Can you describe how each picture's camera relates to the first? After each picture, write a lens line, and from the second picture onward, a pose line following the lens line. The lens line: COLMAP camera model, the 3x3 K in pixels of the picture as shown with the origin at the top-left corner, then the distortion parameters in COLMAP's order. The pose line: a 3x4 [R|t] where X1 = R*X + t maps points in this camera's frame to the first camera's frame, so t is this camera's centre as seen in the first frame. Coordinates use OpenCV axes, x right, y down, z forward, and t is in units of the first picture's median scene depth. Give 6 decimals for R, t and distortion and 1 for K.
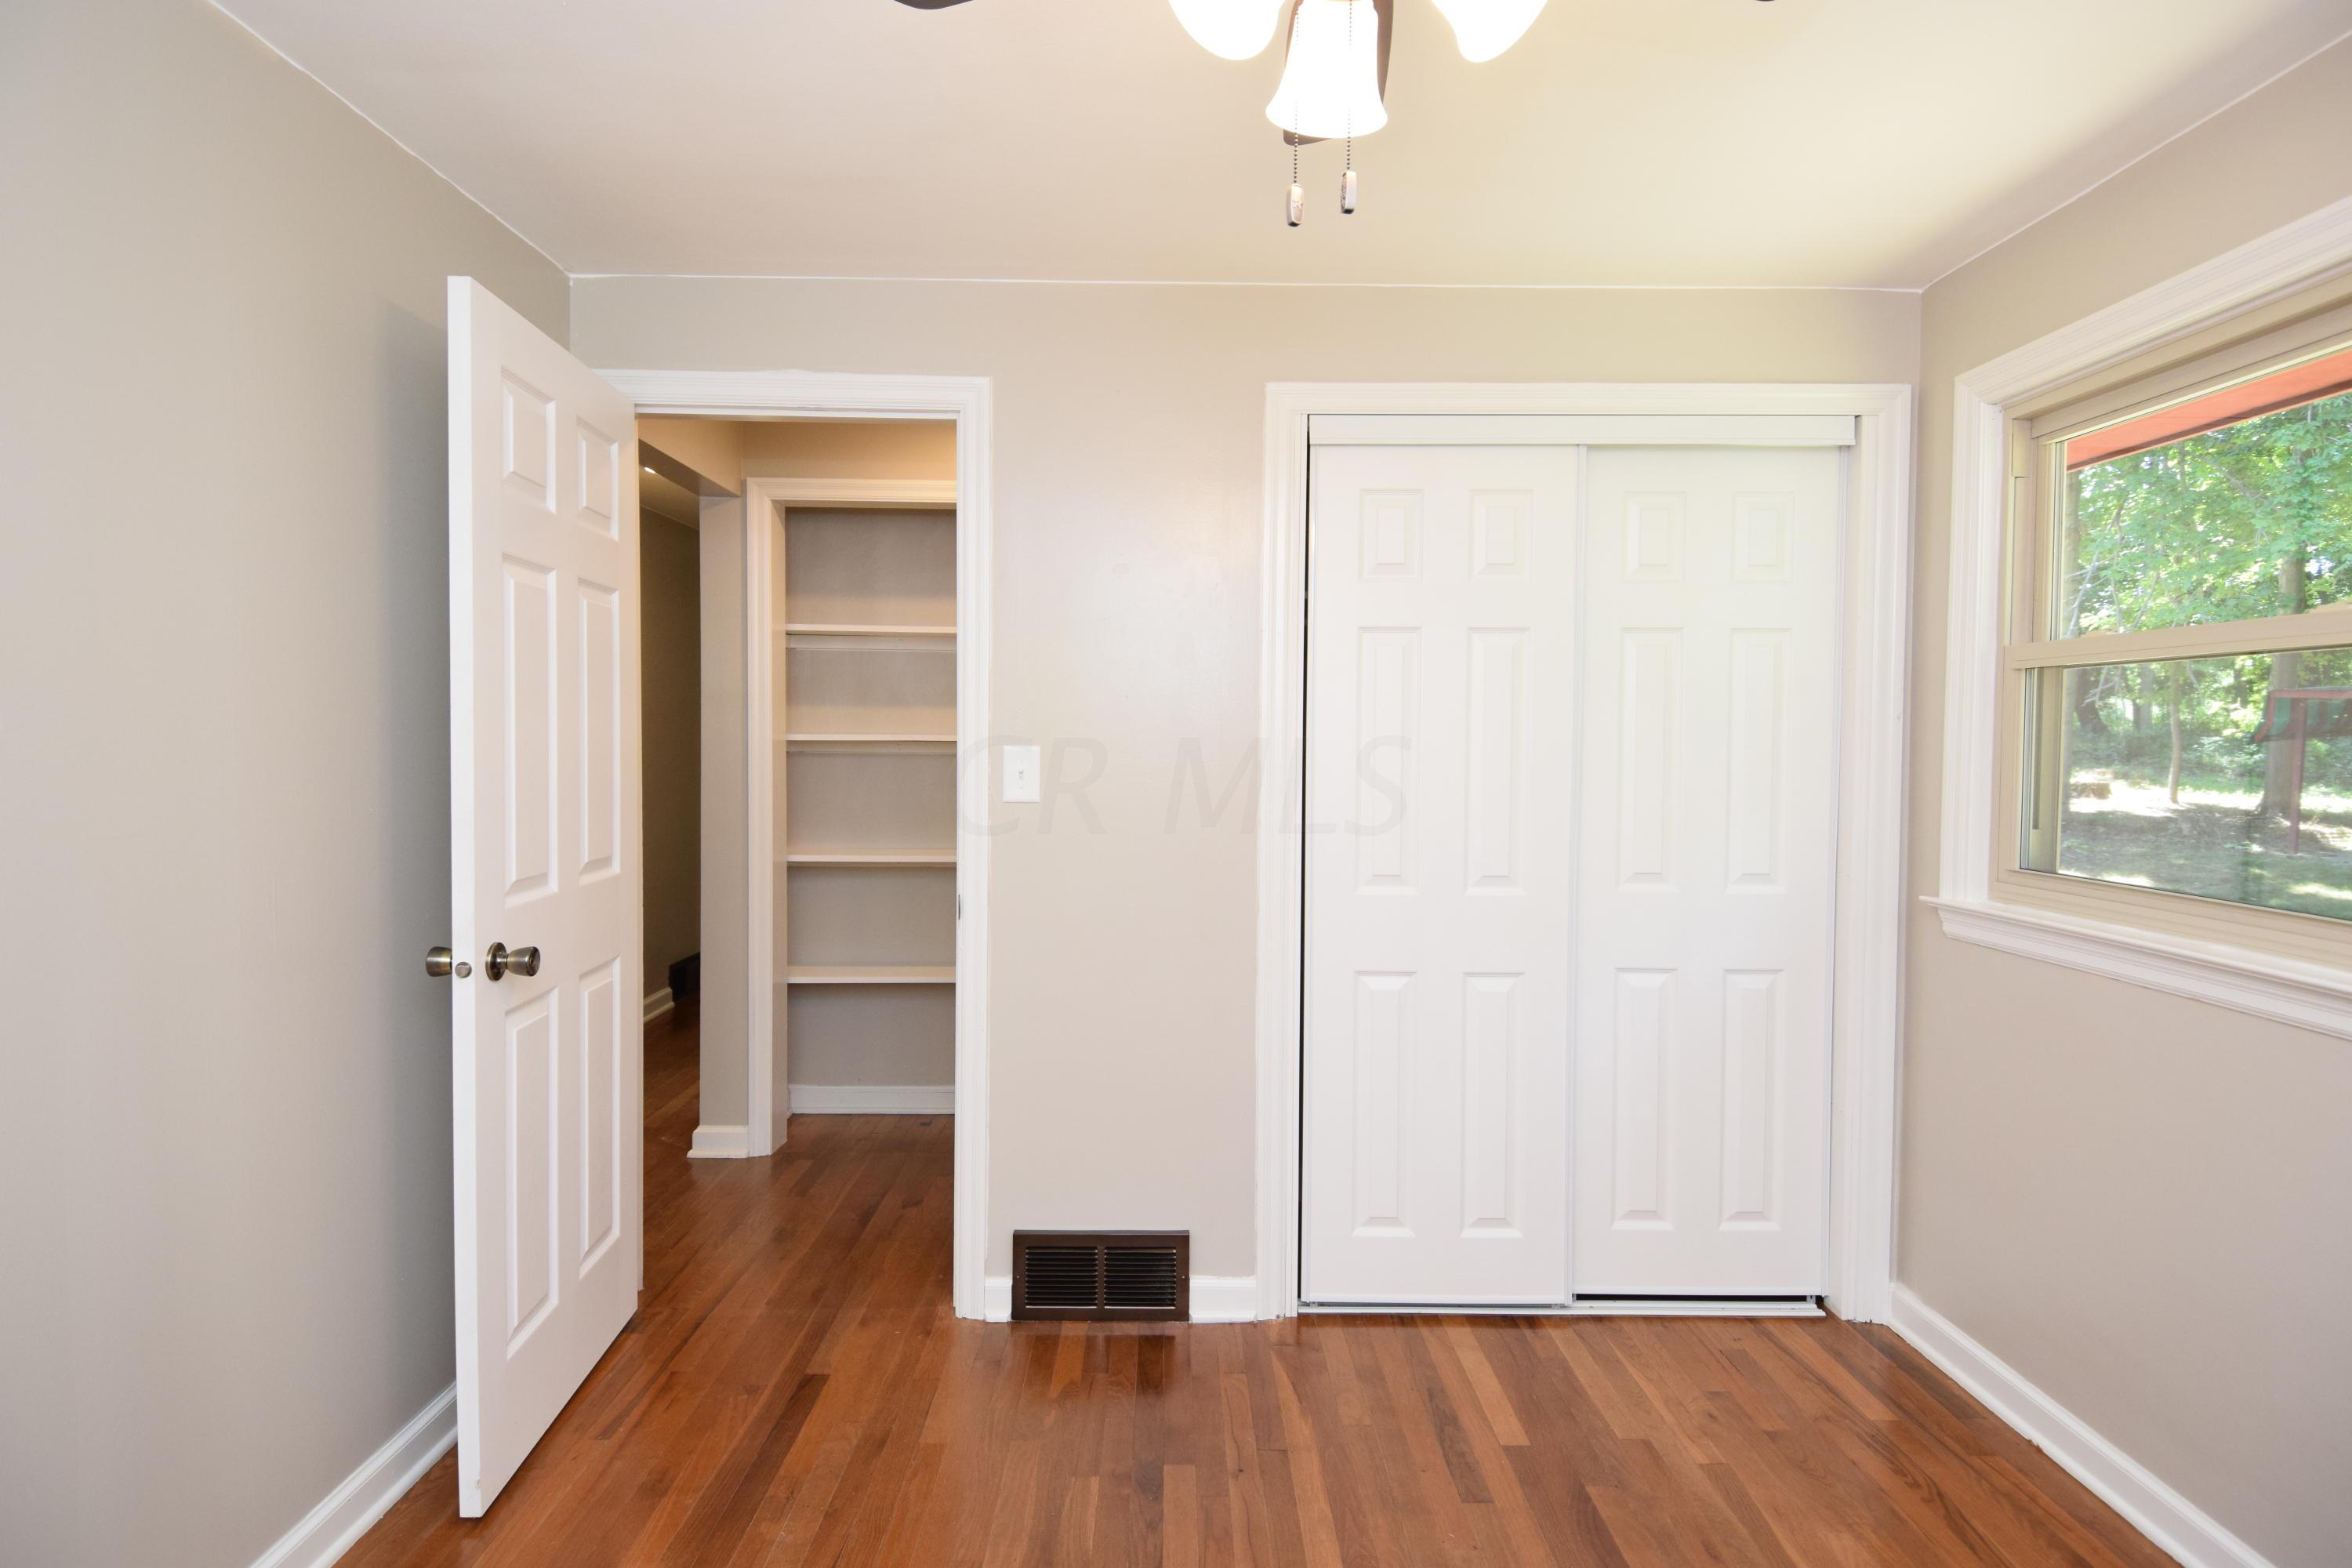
lens RADIAL K [[1230.4, 0, 1176.3], [0, 1230.4, 774.6], [0, 0, 1]] dist [0.057614, -0.060924]
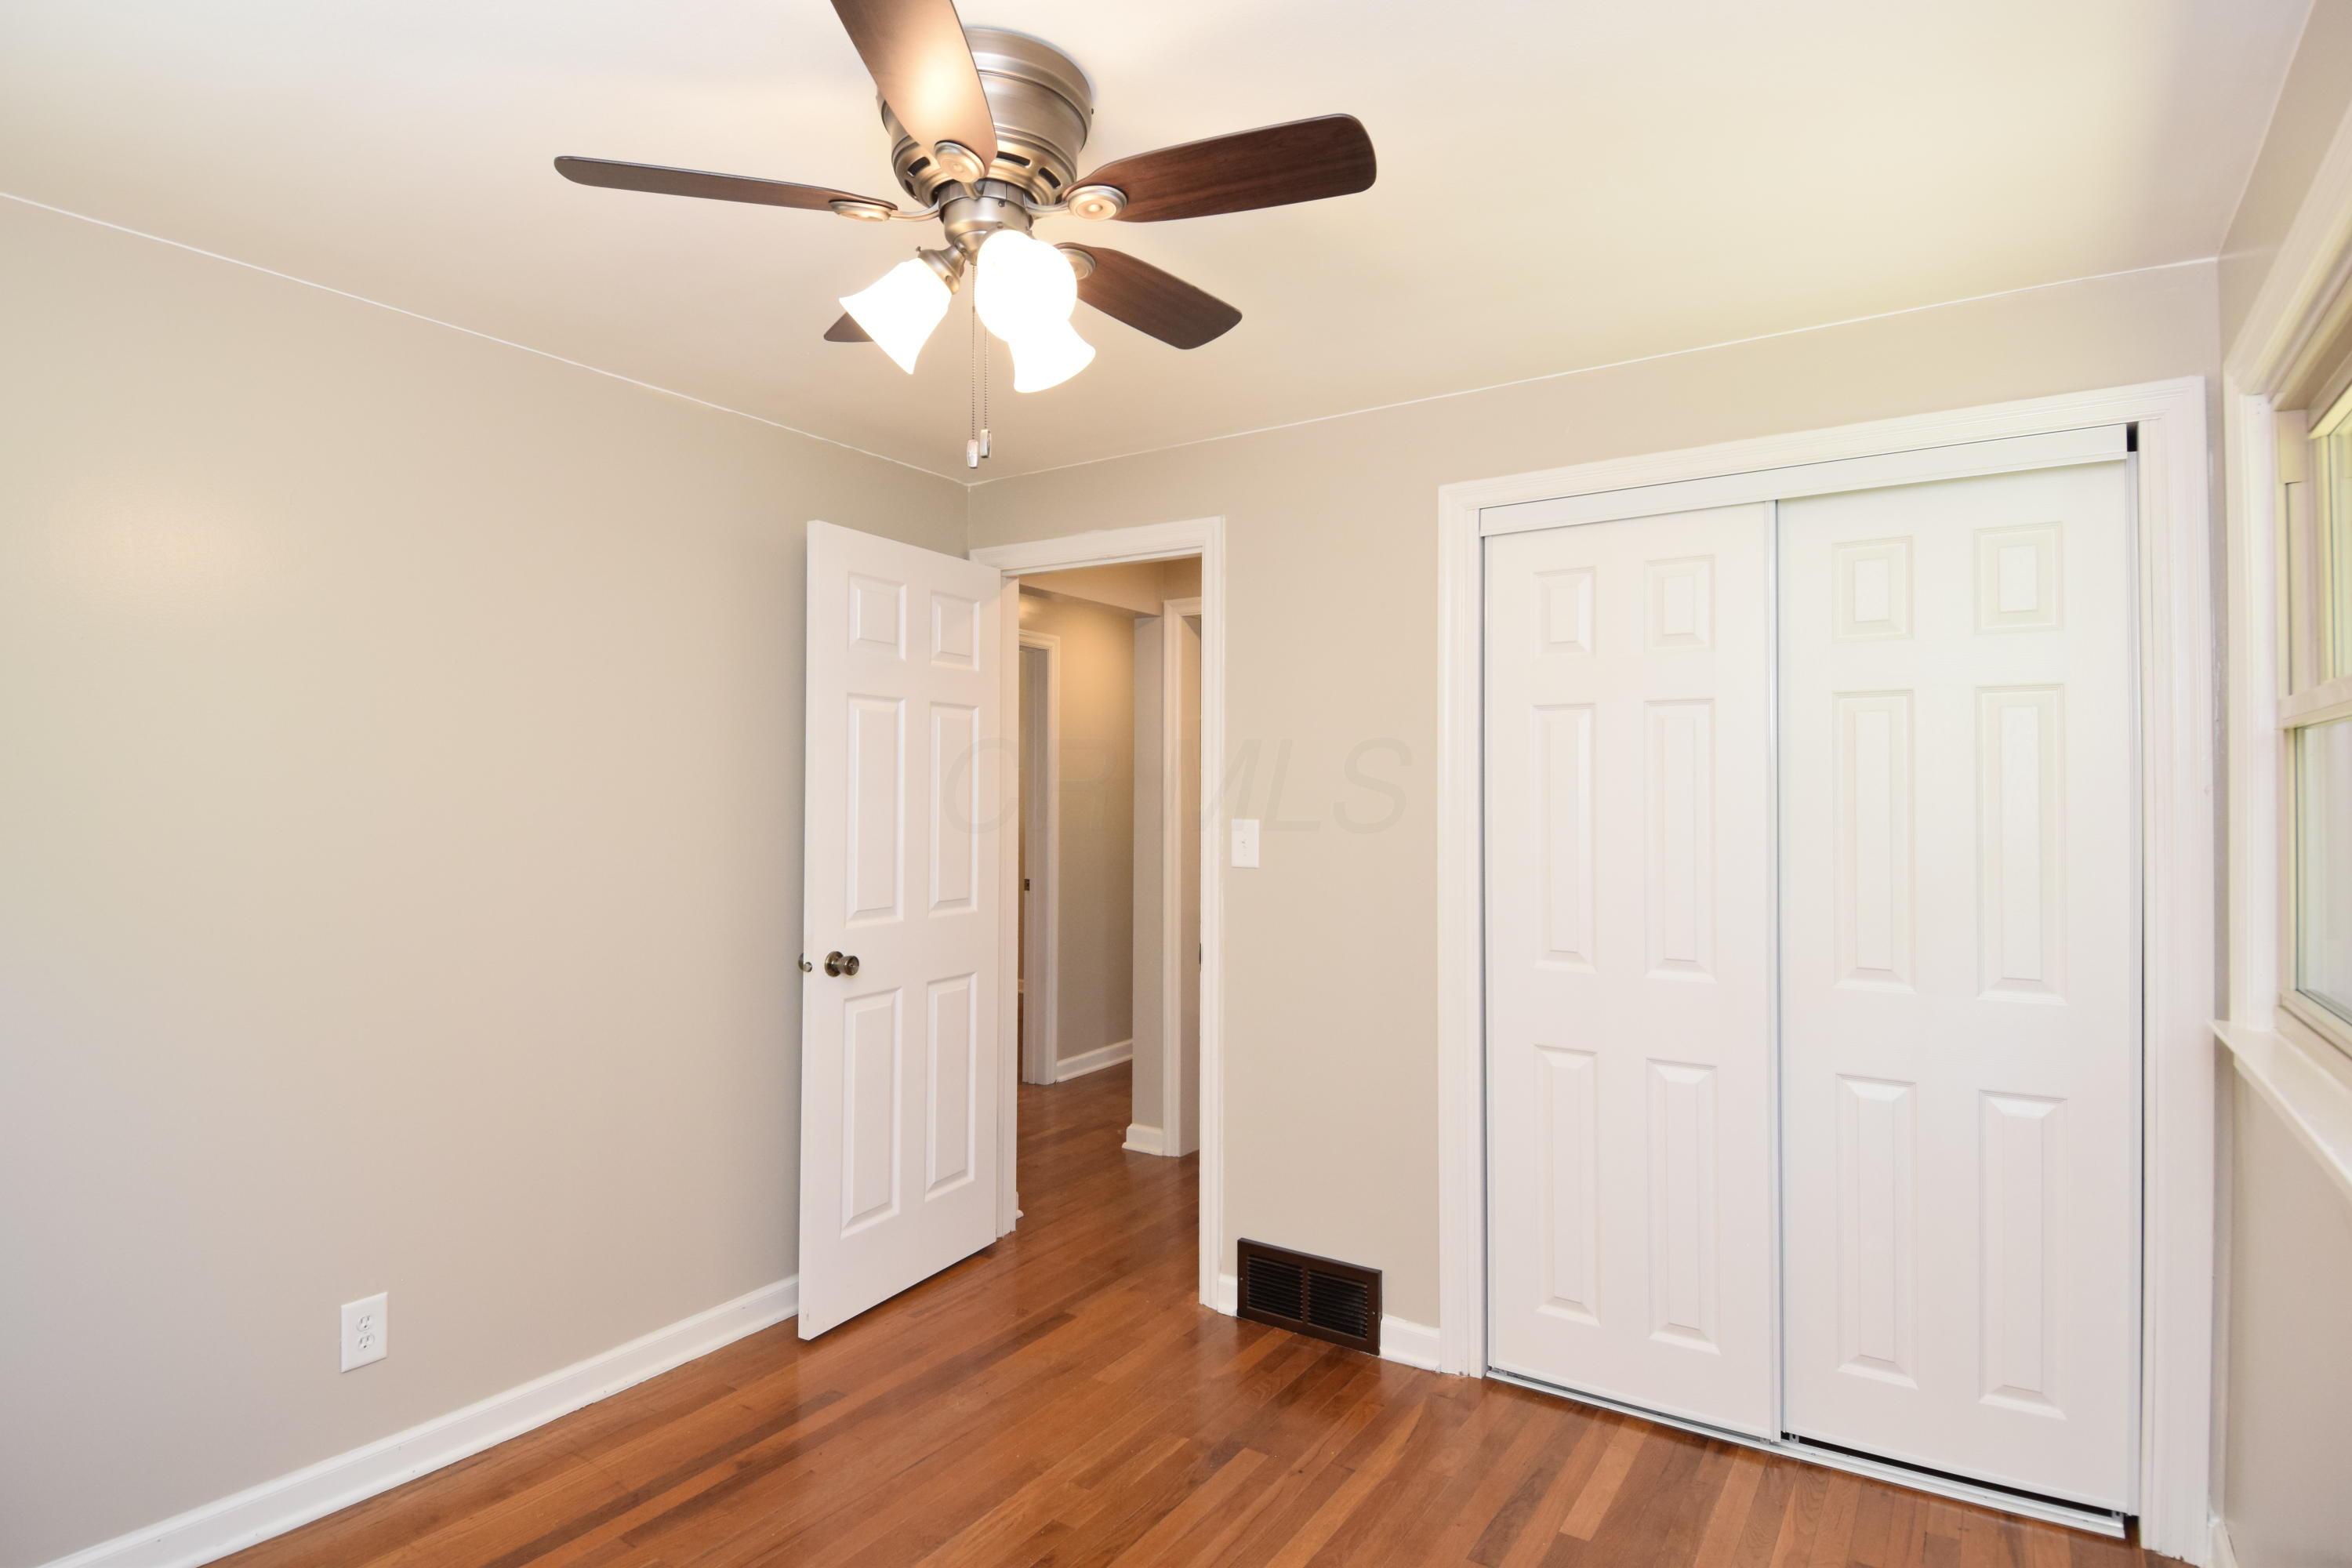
lens RADIAL K [[1230.4, 0, 1176.3], [0, 1230.4, 774.6], [0, 0, 1]] dist [0.057614, -0.060924]
pose [[0.831261, -0.014944, -0.555681, 0.479804], [-0.013295, 0.998818, -0.046749, -0.010502], [0.555723, 0.046248, 0.830080, -0.016510]]
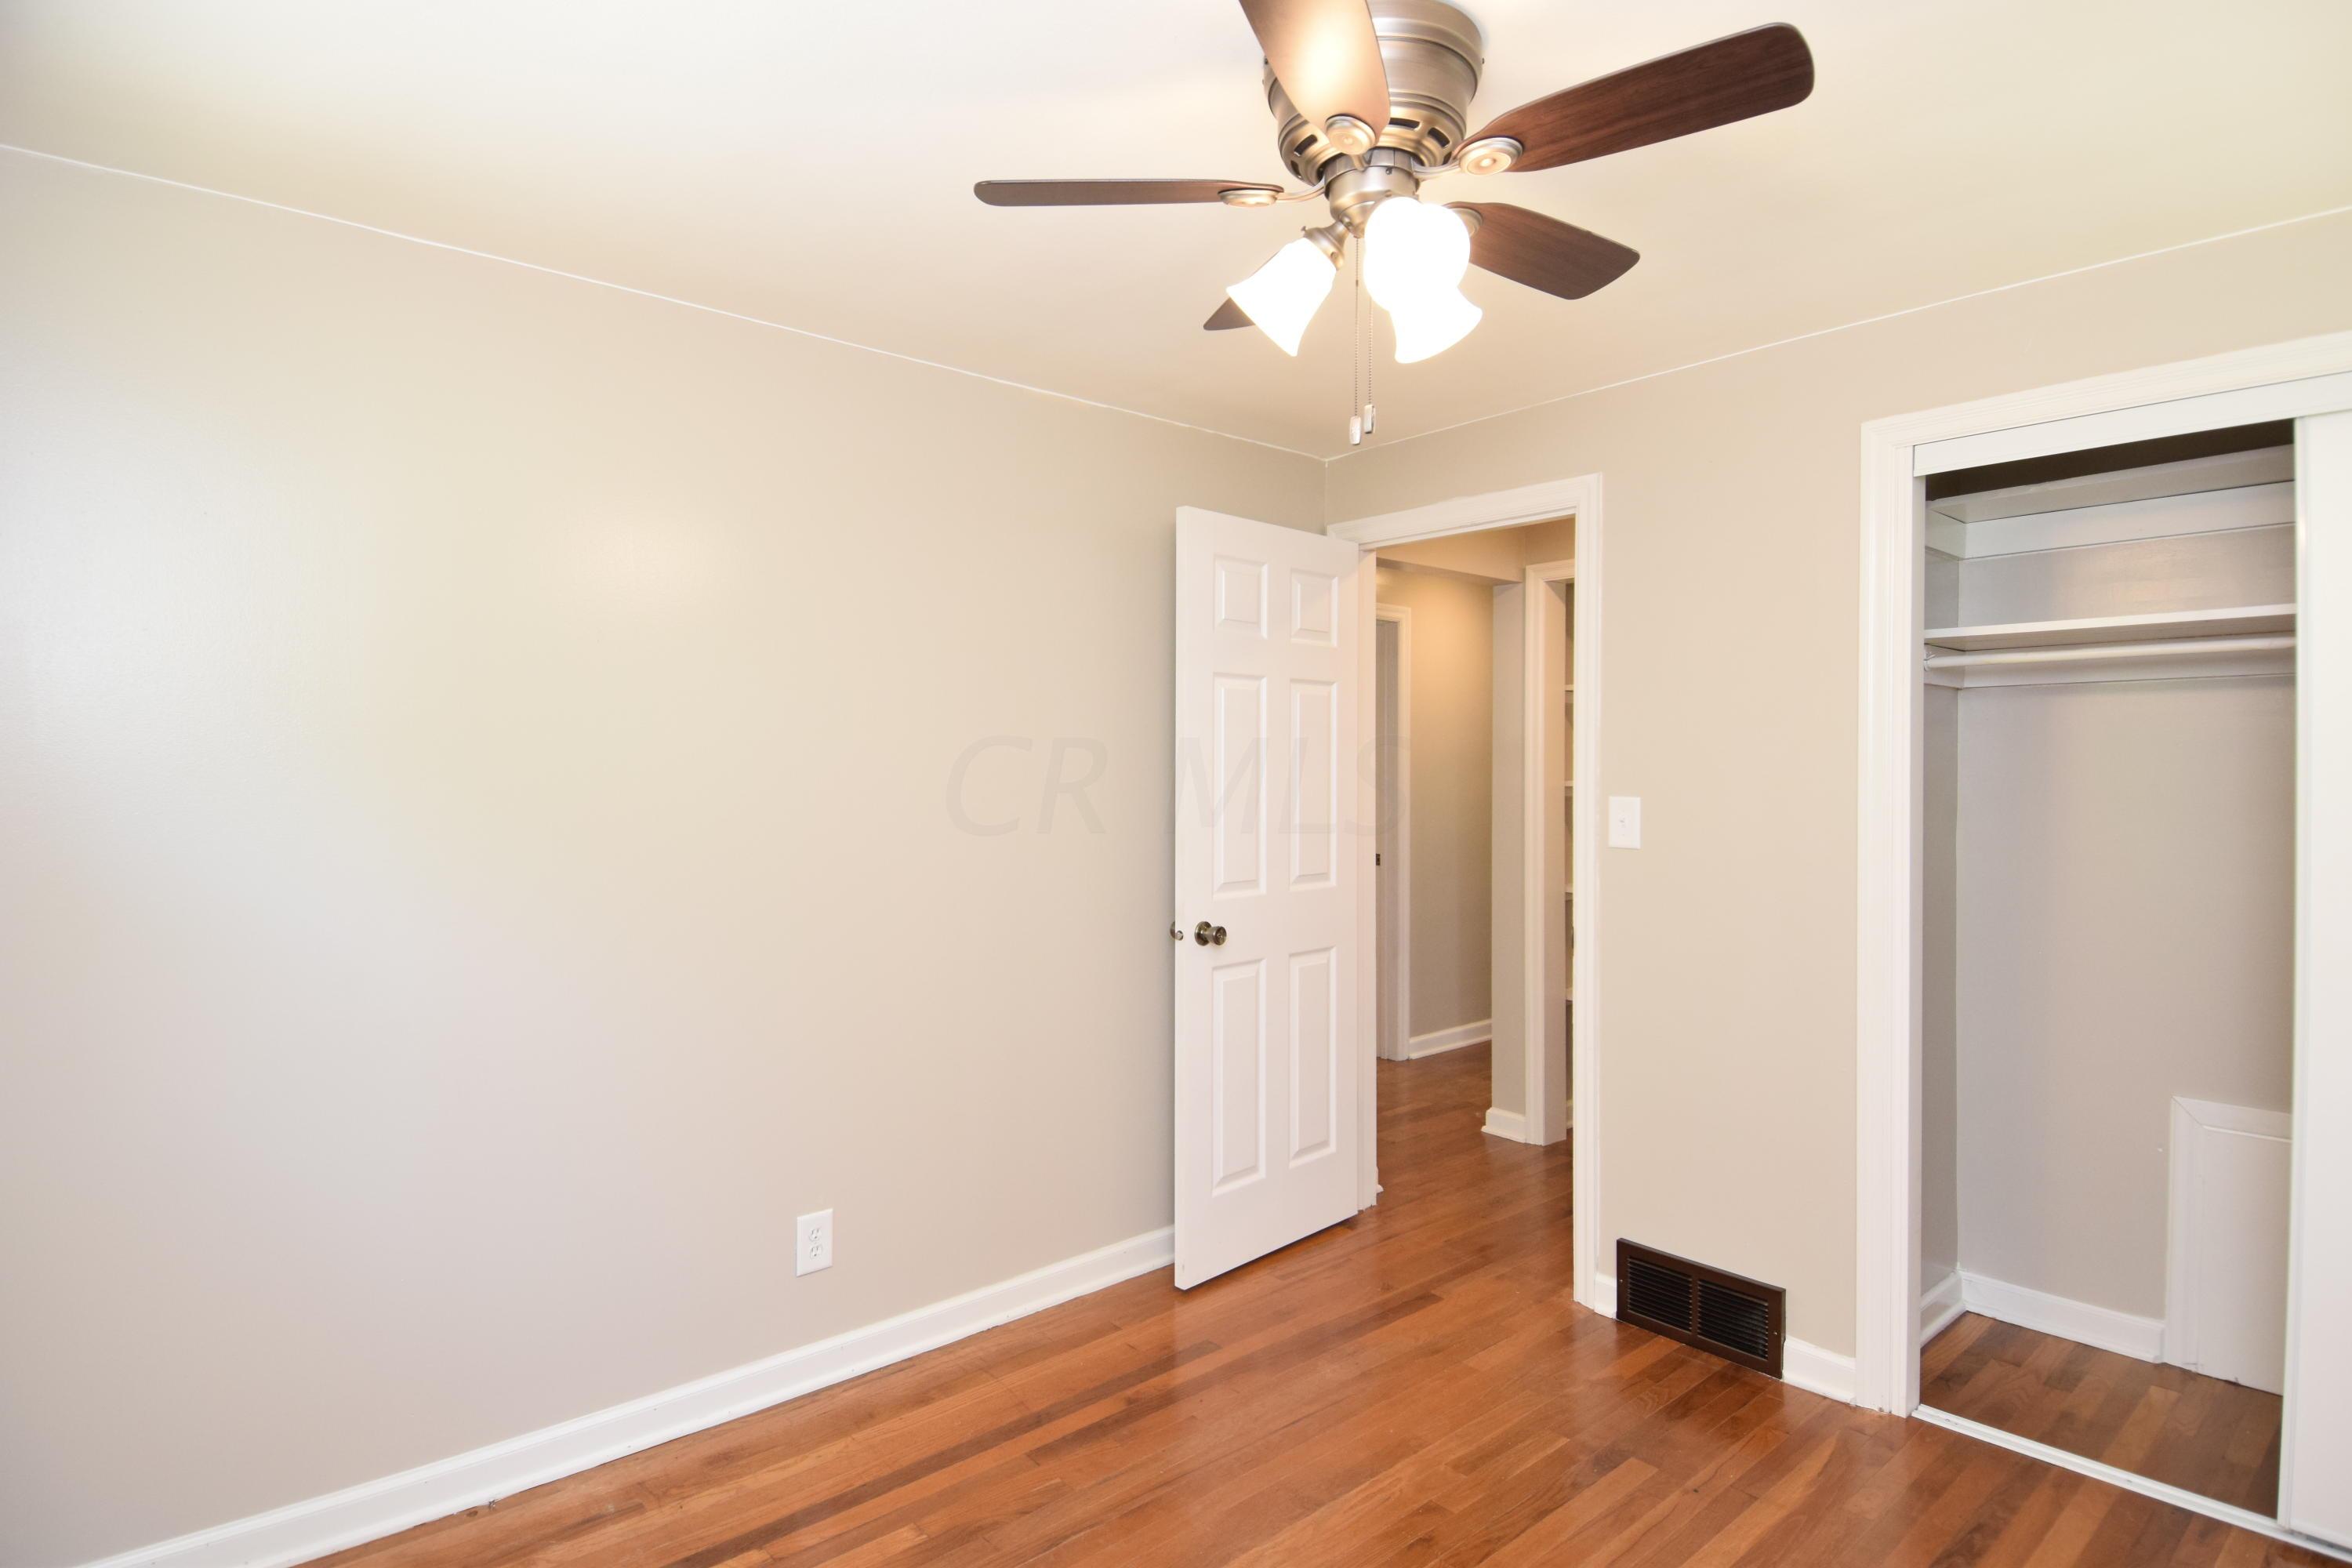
lens RADIAL K [[1230.4, 0, 1176.3], [0, 1230.4, 774.6], [0, 0, 1]] dist [0.057614, -0.060924]
pose [[0.651863, -0.002353, -0.758333, 0.460223], [-0.019299, 0.999620, -0.019690, -0.013971], [0.758091, 0.027470, 0.651569, -0.029866]]
